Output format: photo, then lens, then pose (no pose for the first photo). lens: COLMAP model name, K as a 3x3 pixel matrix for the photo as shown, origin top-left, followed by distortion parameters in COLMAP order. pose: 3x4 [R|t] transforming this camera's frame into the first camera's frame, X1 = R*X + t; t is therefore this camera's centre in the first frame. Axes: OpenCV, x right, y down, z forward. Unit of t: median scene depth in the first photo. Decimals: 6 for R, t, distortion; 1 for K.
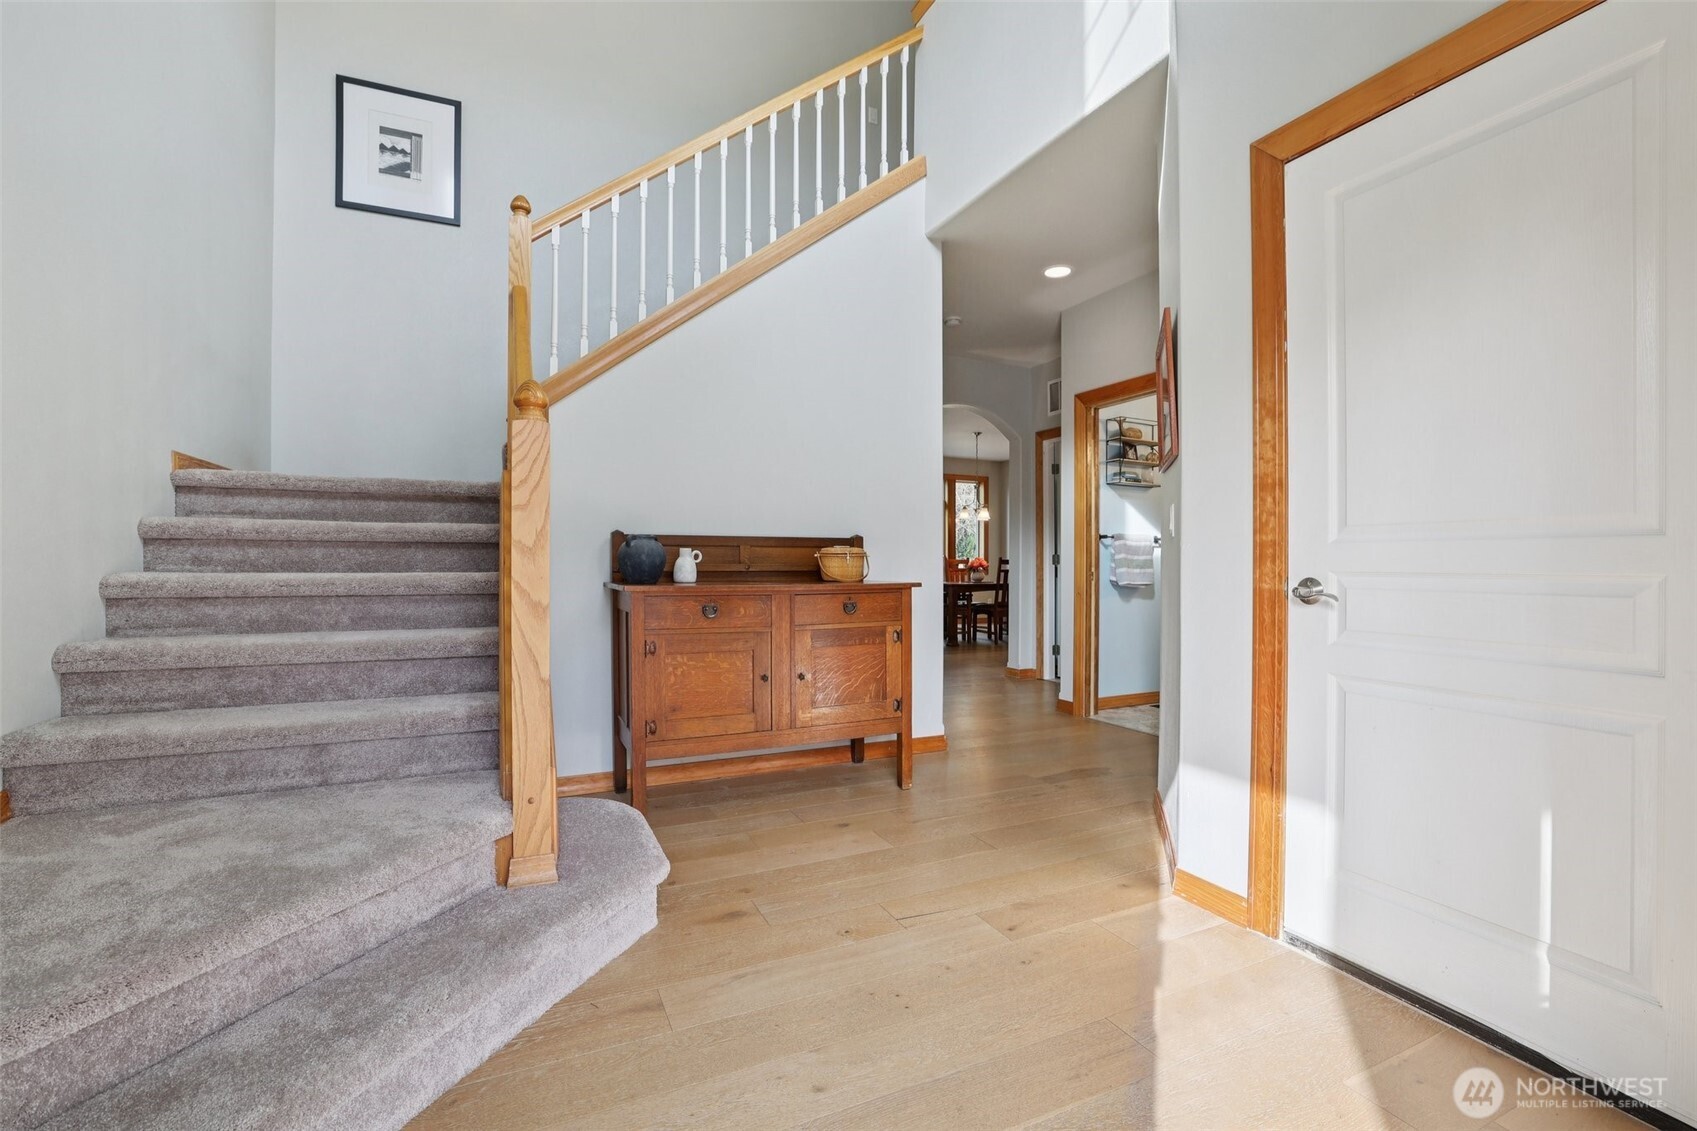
lens RADIAL K [[737.3, 0, 846.7], [0, 737.3, 568.1], [0, 0, 1]] dist [-0.022113, 0.000294]
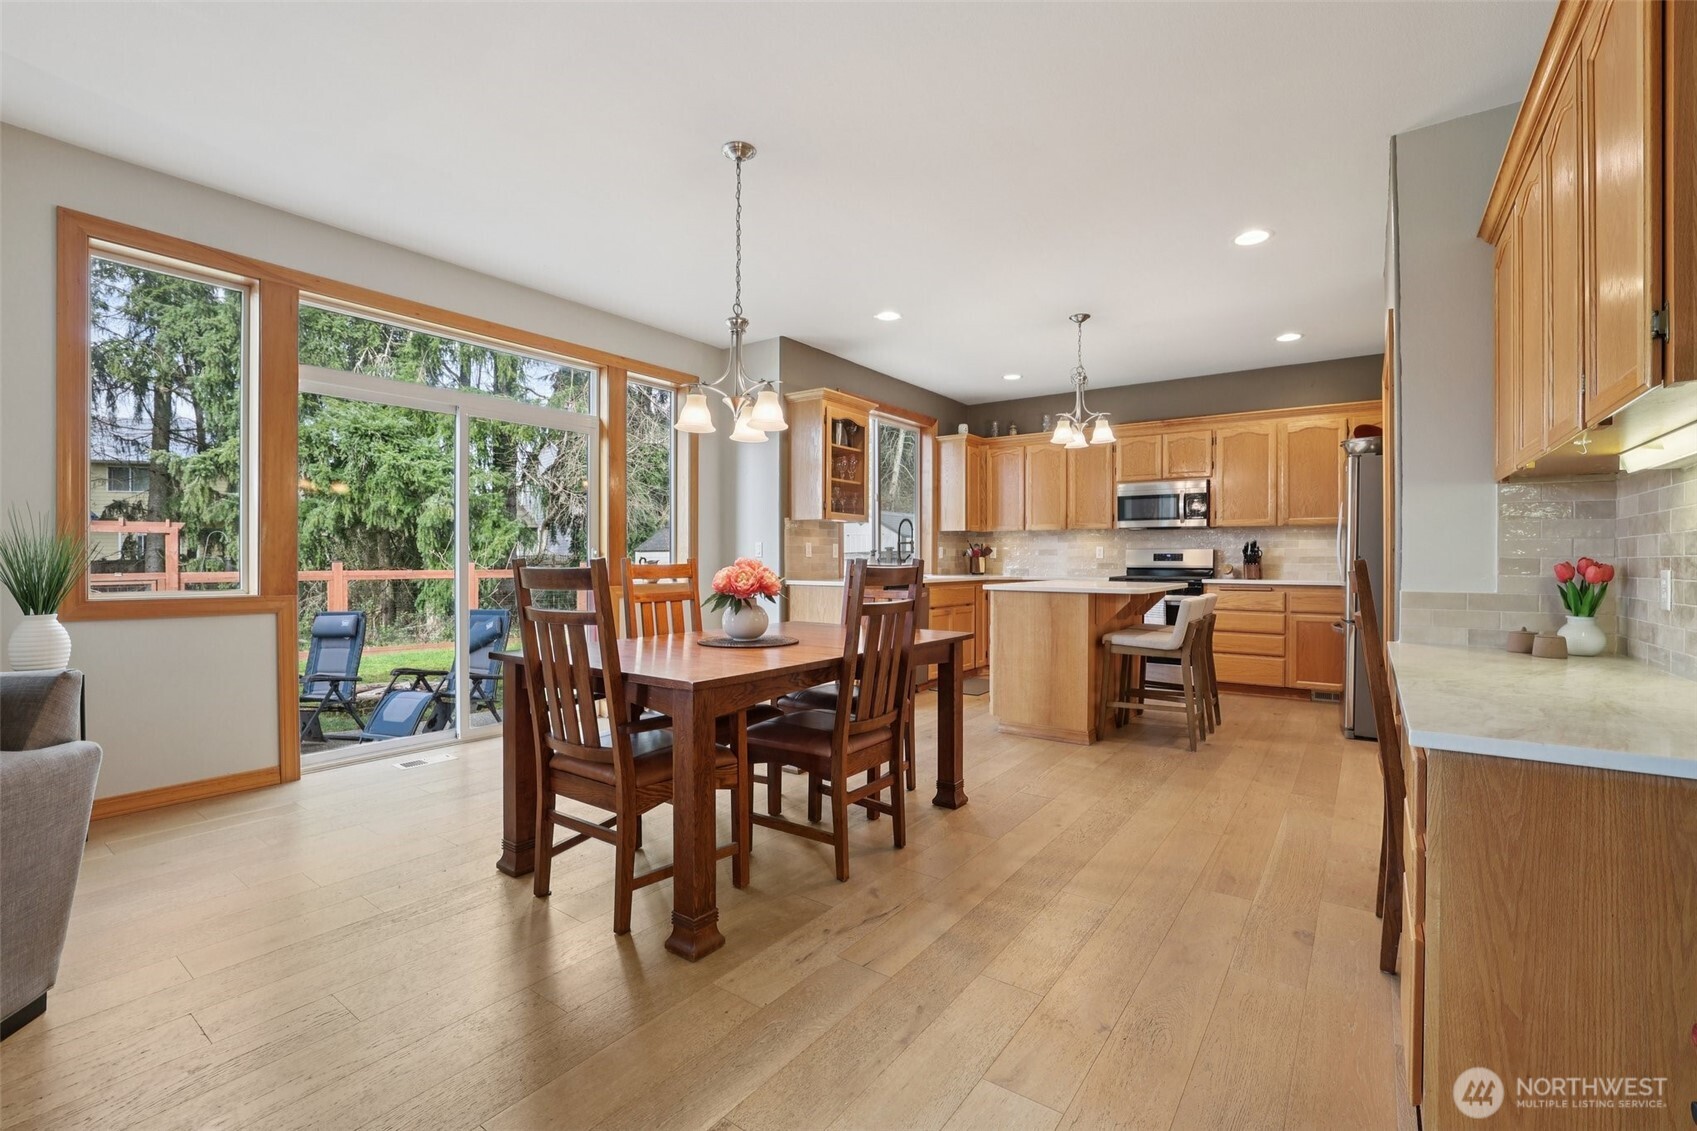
lens RADIAL K [[737.3, 0, 850.4], [0, 737.3, 559.0], [0, 0, 1]] dist [-0.022113, 0.000294]
pose [[0.867658, 0.003188, 0.497152, 0.067474], [-0.003718, 0.999993, 0.000076, -0.014221], [-0.497148, -0.001915, 0.867663, 0.728034]]
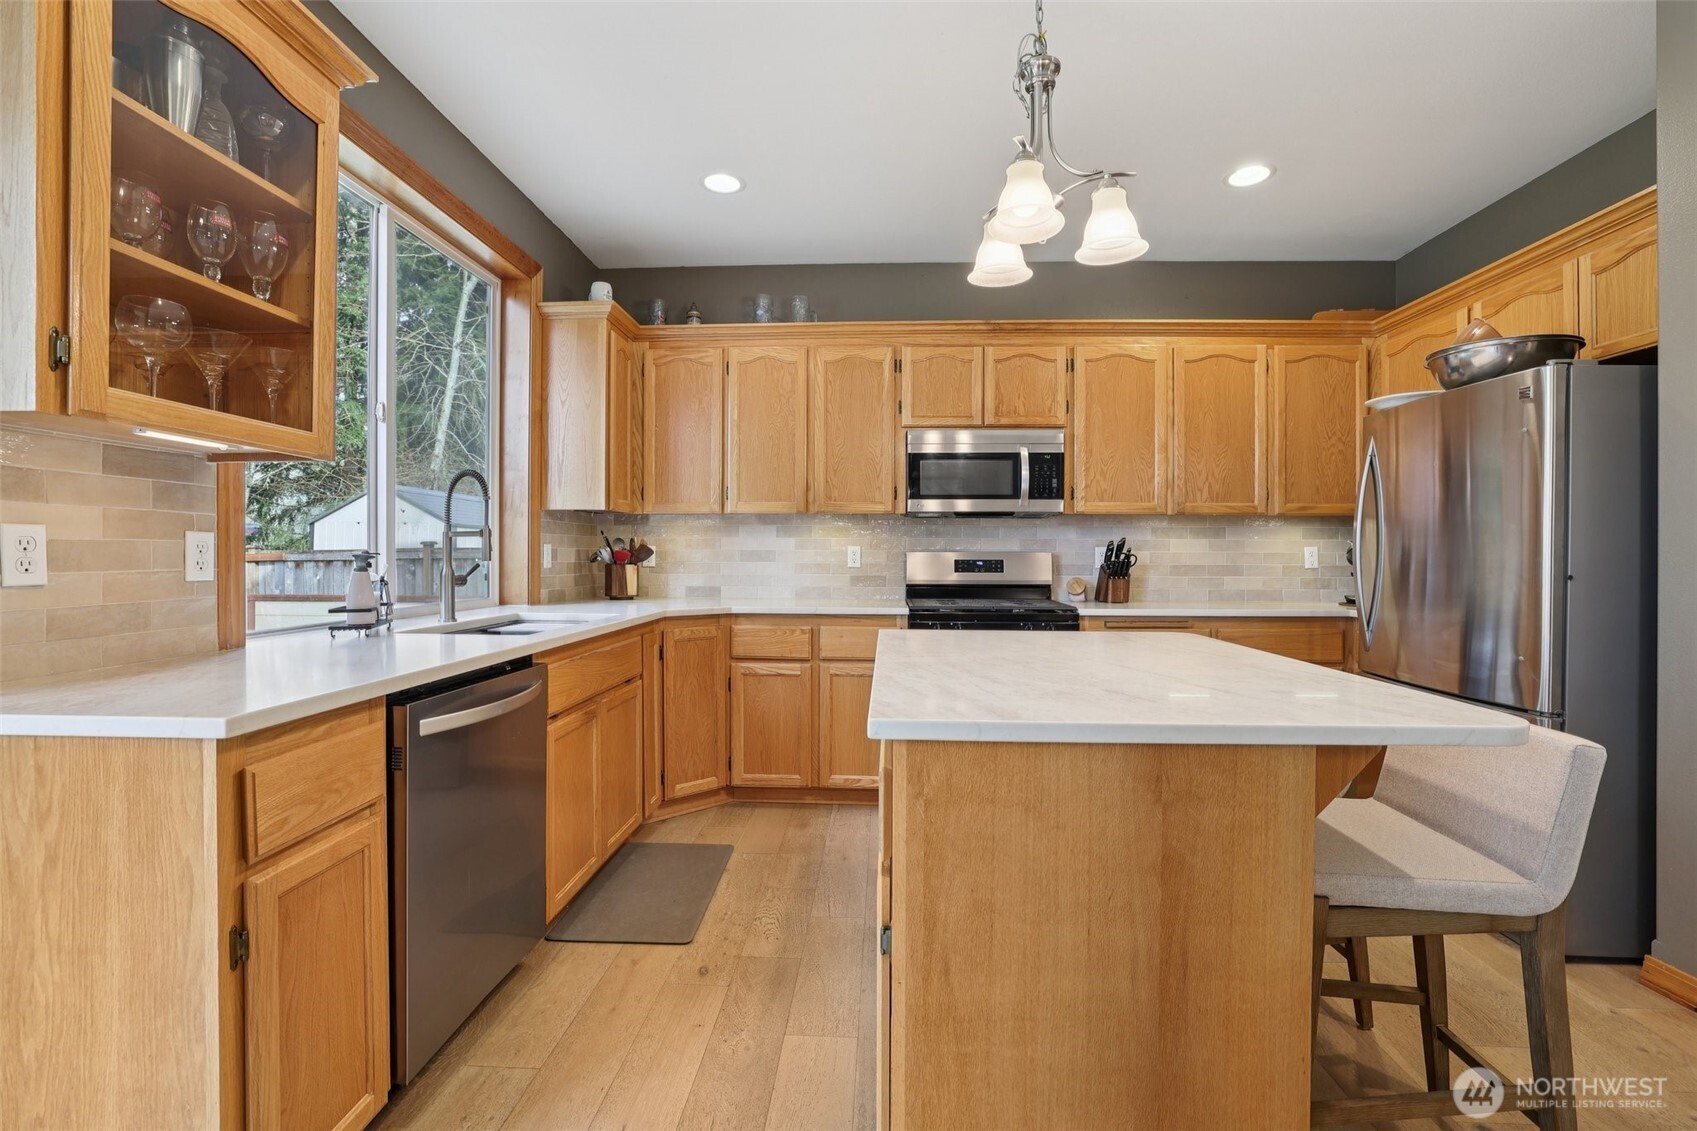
lens RADIAL K [[737.3, 0, 847.8], [0, 737.3, 557.9], [0, 0, 1]] dist [-0.022113, 0.000294]
pose [[0.462623, -0.000101, 0.886555, 0.172325], [-0.005523, 0.999980, 0.002996, -0.018004], [-0.886538, -0.006282, 0.462613, 0.886805]]
